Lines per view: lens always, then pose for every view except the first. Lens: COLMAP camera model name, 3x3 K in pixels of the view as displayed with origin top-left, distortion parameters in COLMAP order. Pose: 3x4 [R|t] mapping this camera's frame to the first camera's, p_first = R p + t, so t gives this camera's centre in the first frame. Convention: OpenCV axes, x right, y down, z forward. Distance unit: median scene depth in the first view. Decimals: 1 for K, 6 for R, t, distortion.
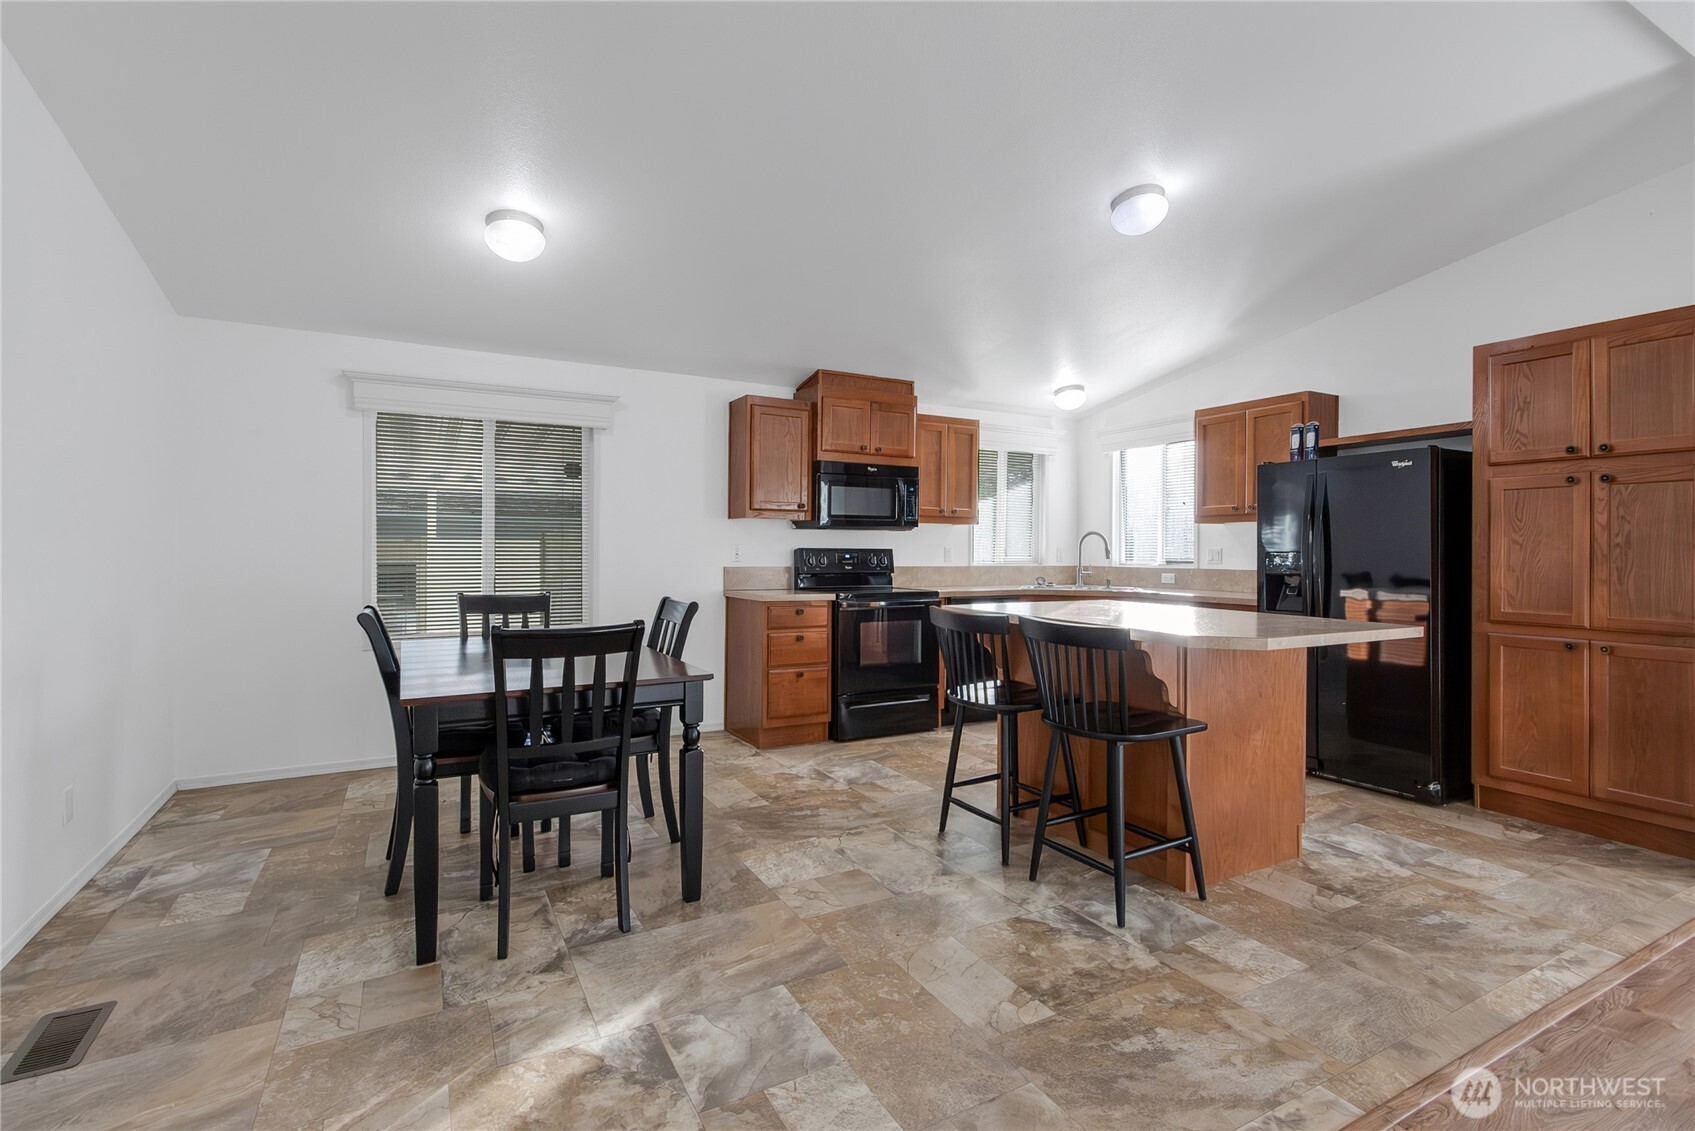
lens RADIAL K [[763.3, 0, 853.5], [0, 763.3, 554.4], [0, 0, 1]] dist [0.002939, -0.000055]
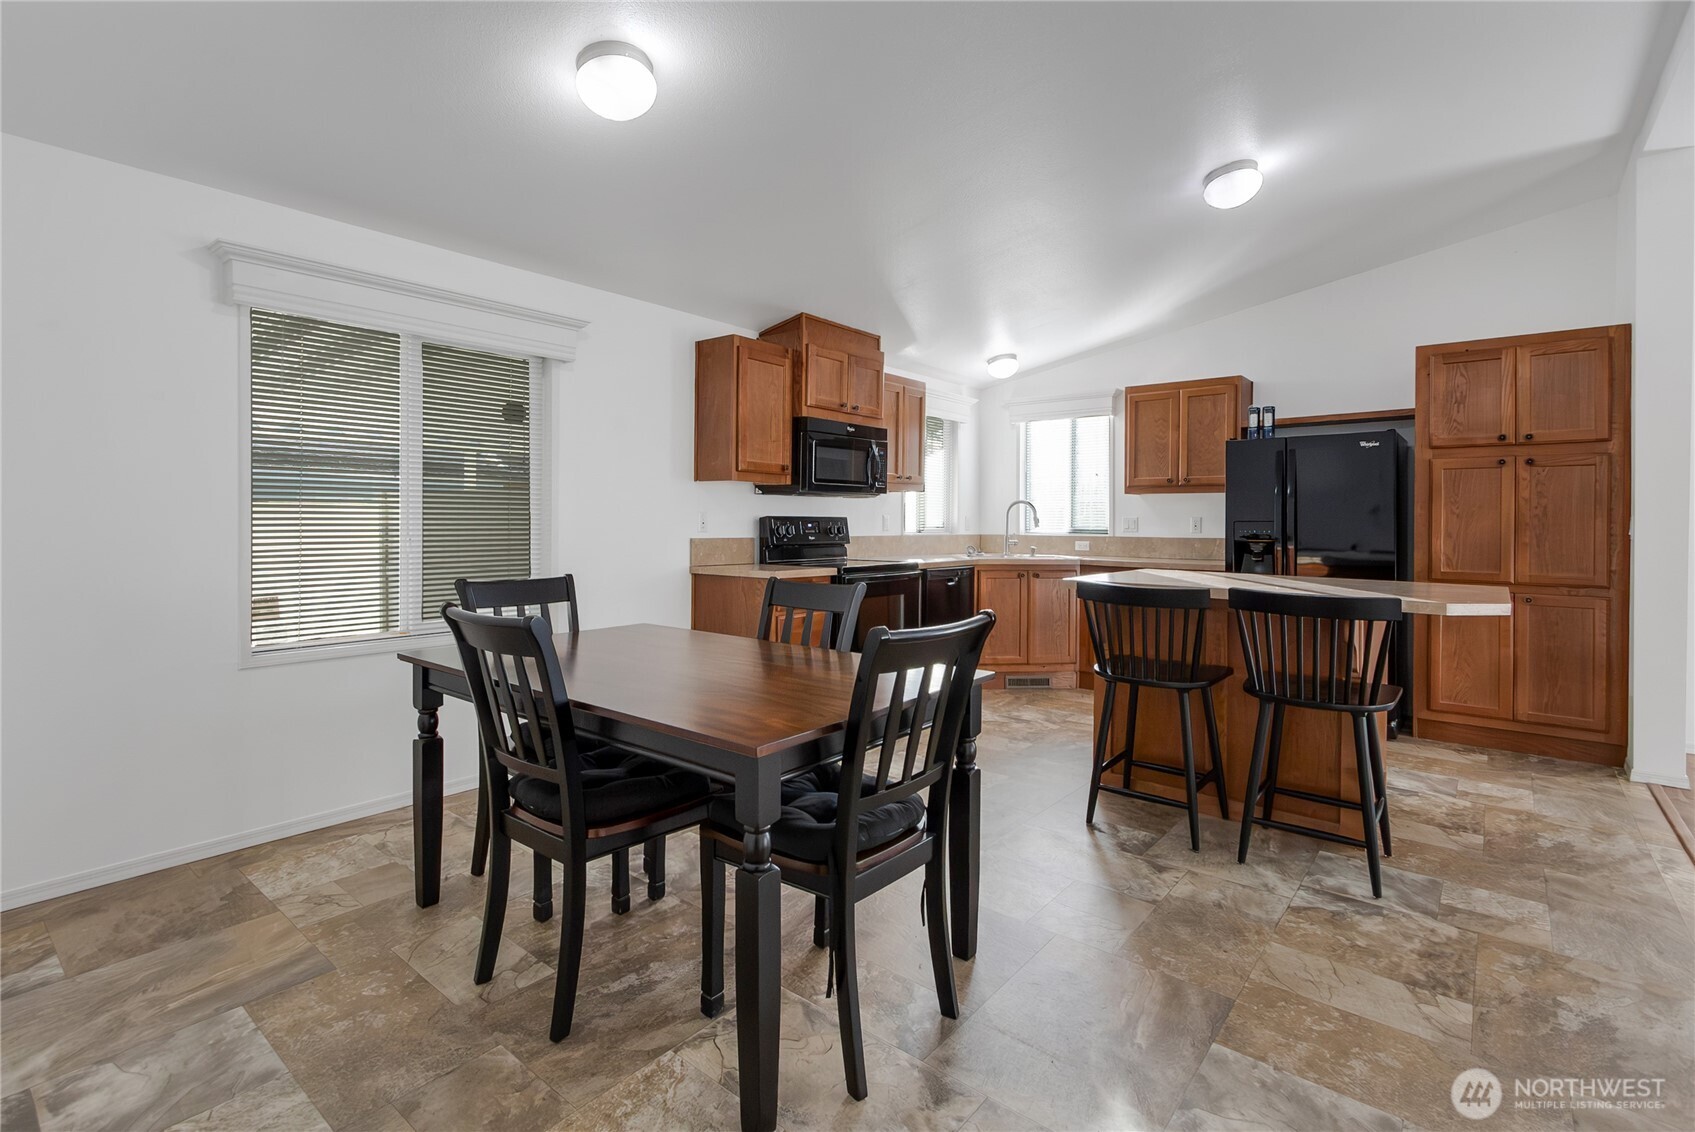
lens RADIAL K [[773.7, 0, 849.0], [0, 773.7, 528.5], [0, 0, 1]] dist [0.000309, 0.000036]
pose [[0.932571, -0.003095, 0.360974, -0.429824], [0.000326, 0.999970, 0.007730, -0.001544], [-0.360987, -0.007091, 0.932544, 0.203344]]
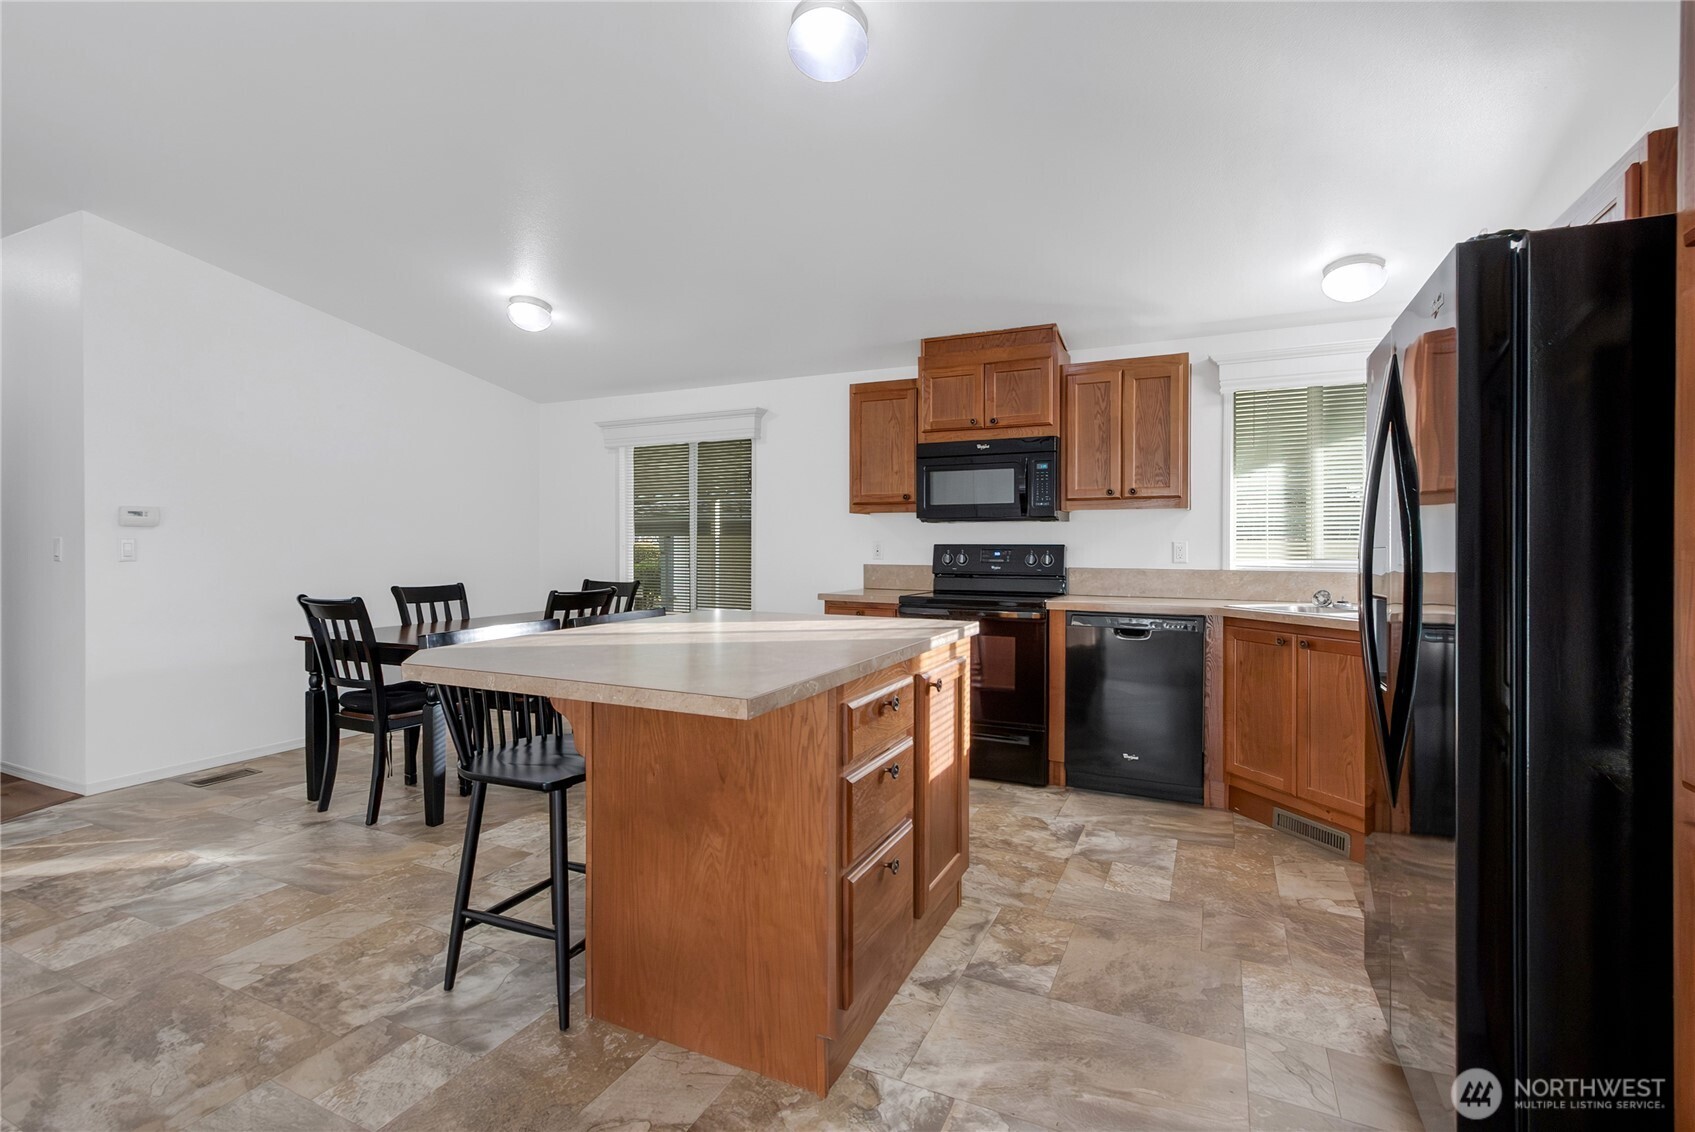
lens RADIAL K [[795.9, 0, 842.3], [0, 795.9, 533.4], [0, 0, 1]] dist [0.015115, 0.000435]
pose [[0.574041, -0.015130, -0.818687, 0.876259], [-0.004265, 0.999760, -0.021468, -0.001090], [0.818816, 0.015815, 0.573839, 0.549603]]
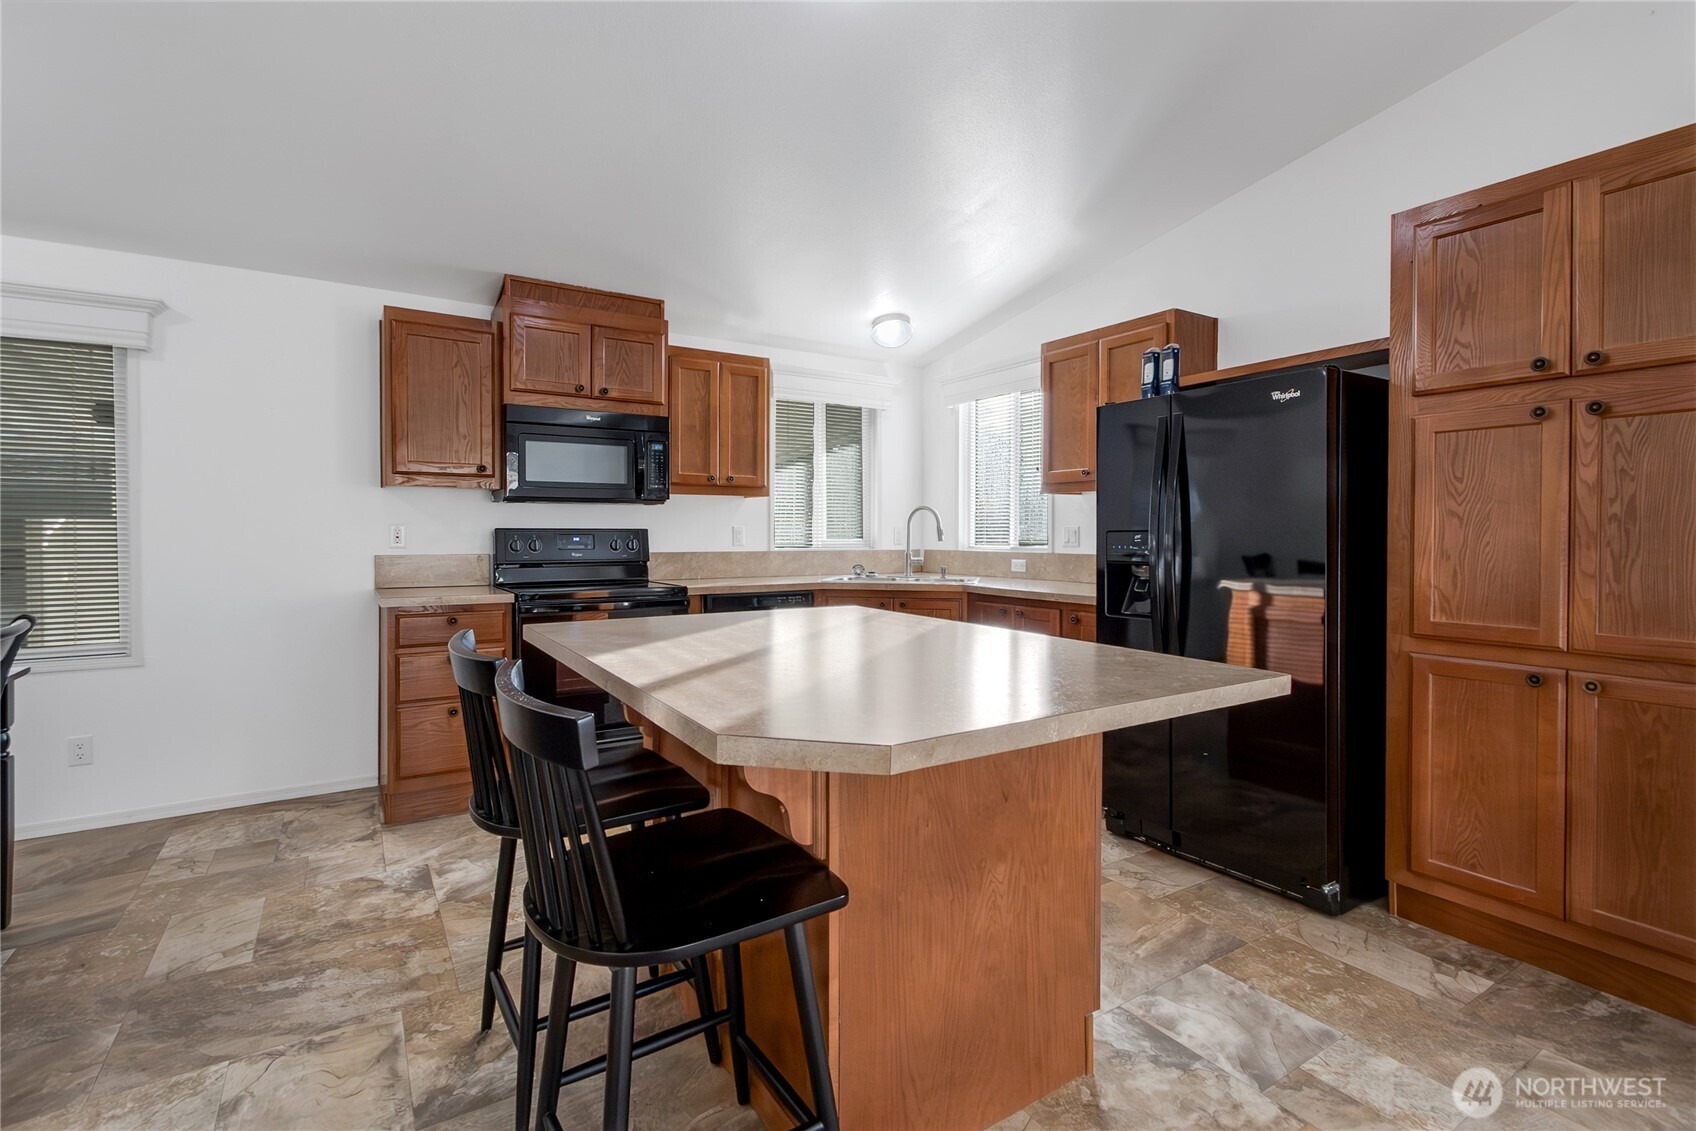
lens RADIAL K [[763.9, 0, 847.7], [0, 763.9, 546.9], [0, 0, 1]] dist [0.005926, 0.000030]
pose [[0.998142, -0.005678, 0.060668, 0.304932], [0.004778, 0.999877, 0.014959, -0.000200], [-0.060745, -0.014641, 0.998046, 0.369657]]
